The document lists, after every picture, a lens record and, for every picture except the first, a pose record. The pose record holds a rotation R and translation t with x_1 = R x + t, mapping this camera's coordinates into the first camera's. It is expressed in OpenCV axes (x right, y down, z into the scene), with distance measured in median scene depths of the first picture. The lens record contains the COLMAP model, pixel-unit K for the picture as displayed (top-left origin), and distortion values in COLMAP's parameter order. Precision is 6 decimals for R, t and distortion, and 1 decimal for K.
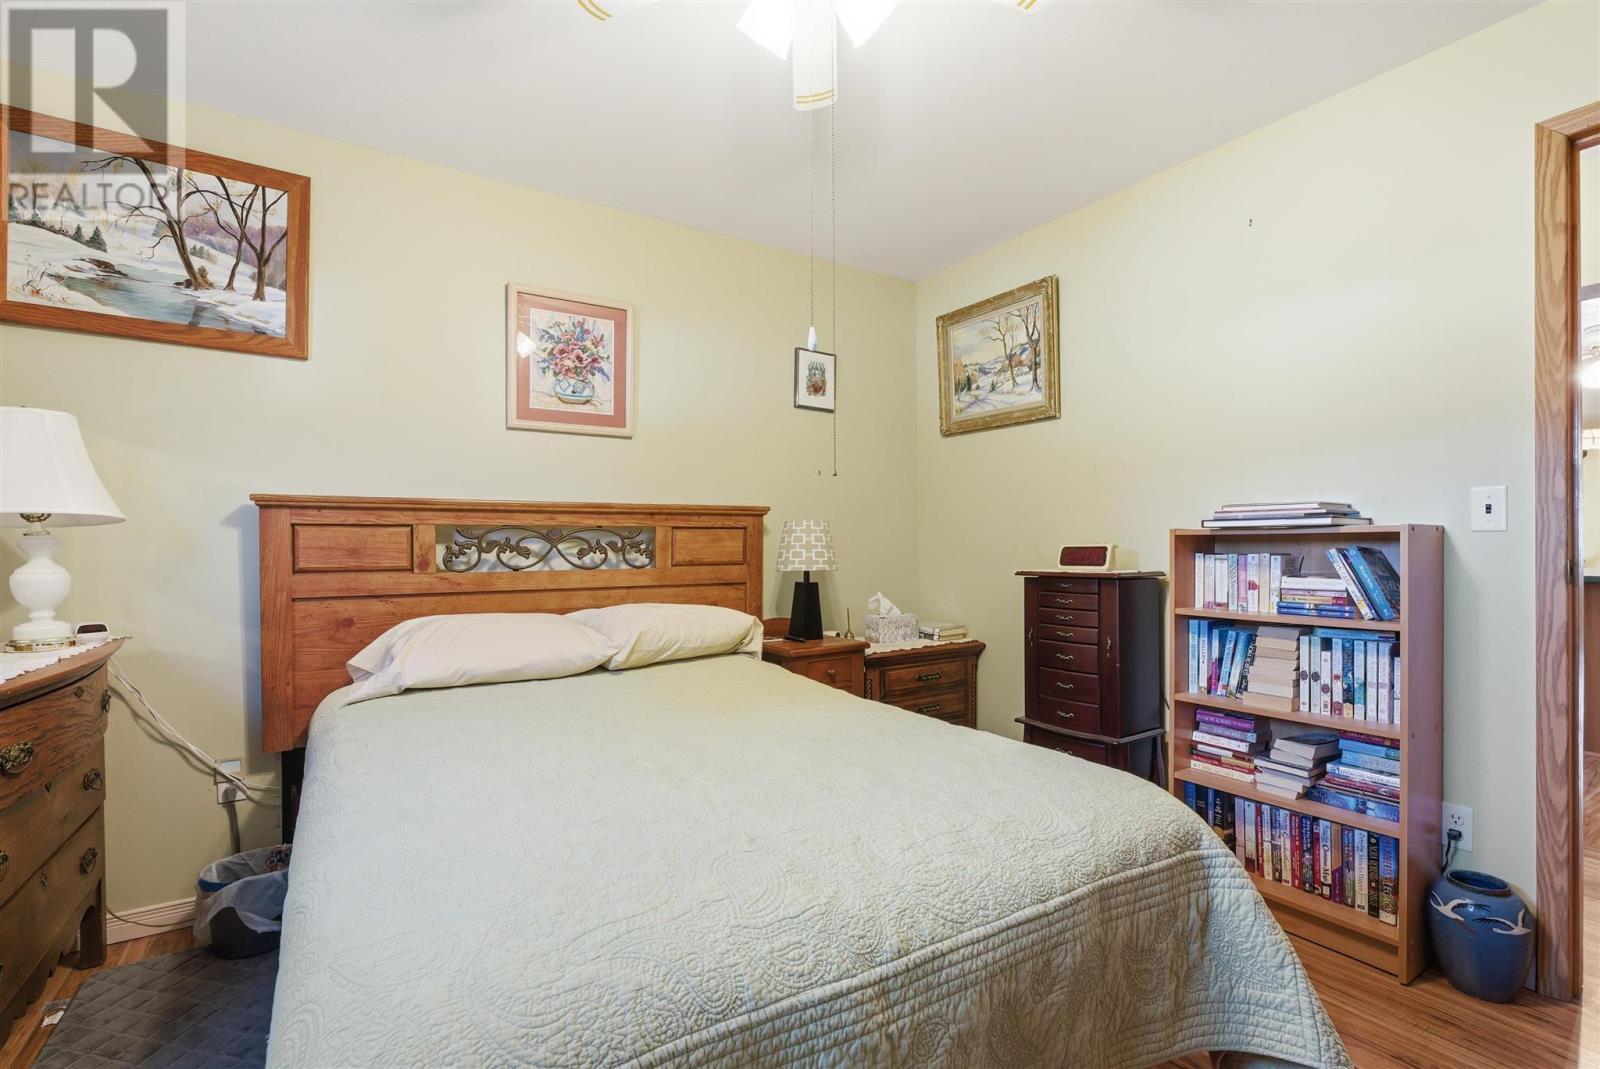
lens RADIAL K [[739.1, 0, 796.6], [0, 739.1, 539.6], [0, 0, 1]] dist [-0.002850, 0.000589]
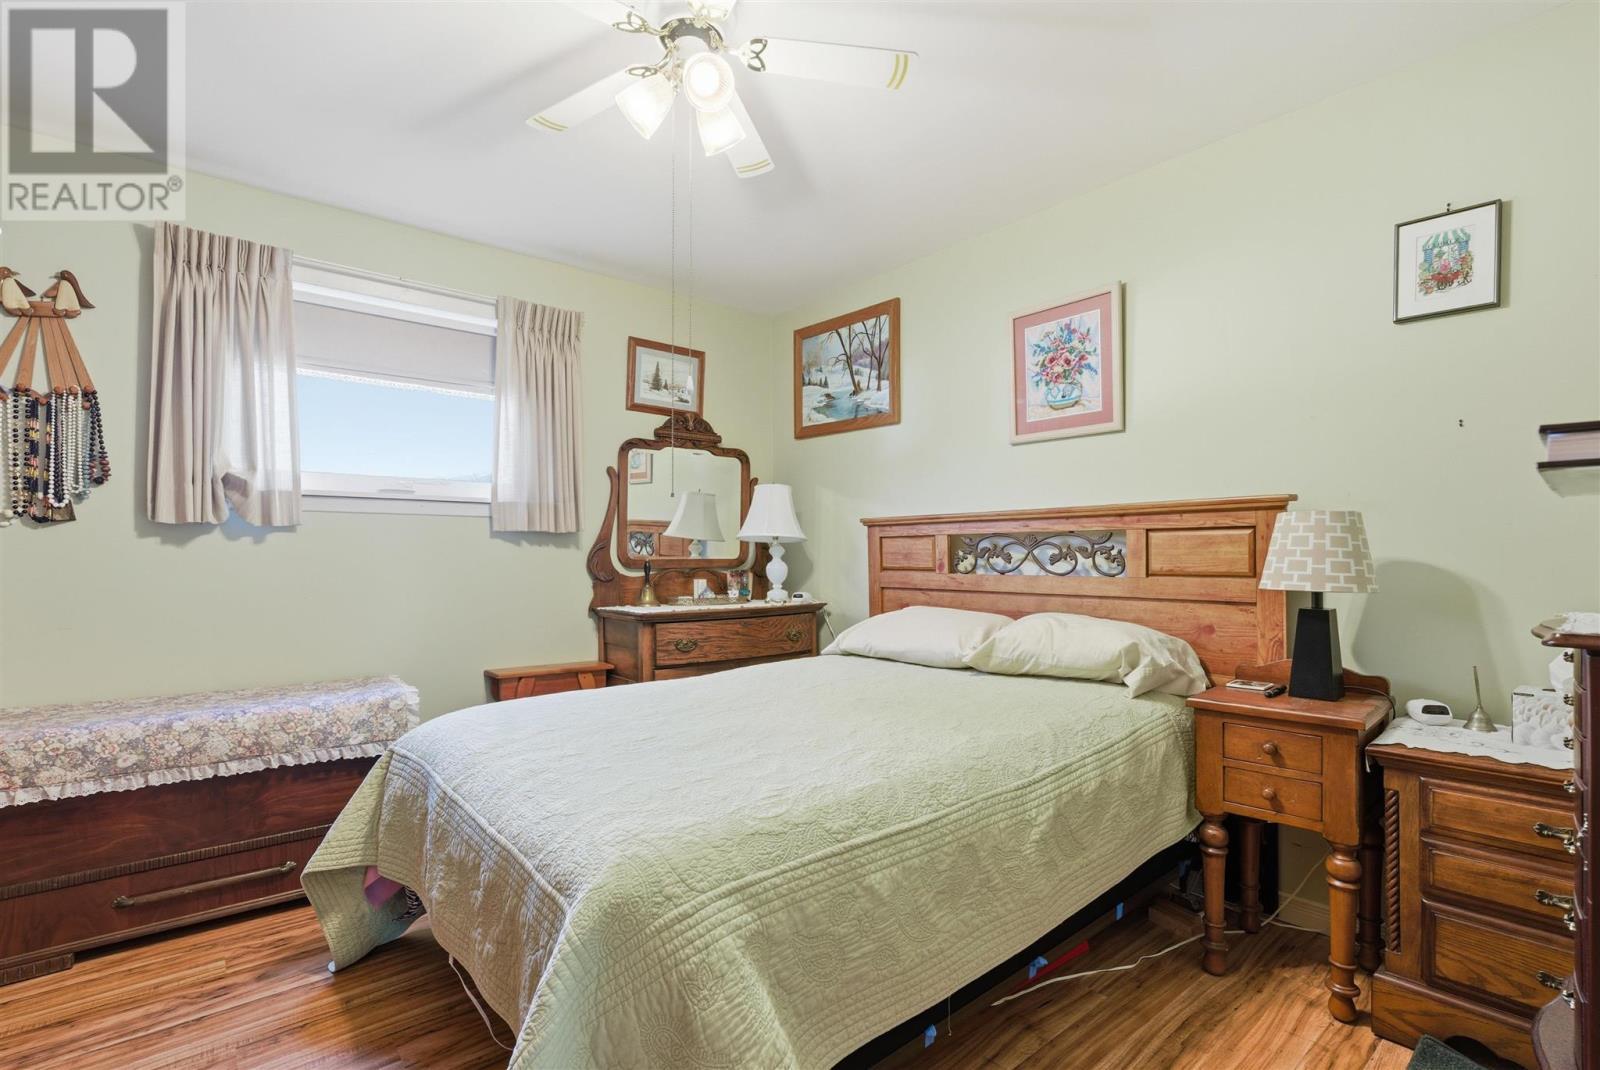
lens RADIAL K [[739.1, 0, 796.8], [0, 739.1, 545.1], [0, 0, 1]] dist [-0.002850, 0.000589]
pose [[0.138718, -0.009782, -0.990284, 0.647506], [0.004908, 0.999946, -0.009190, 0.007033], [0.990320, -0.003585, 0.138759, 0.522907]]
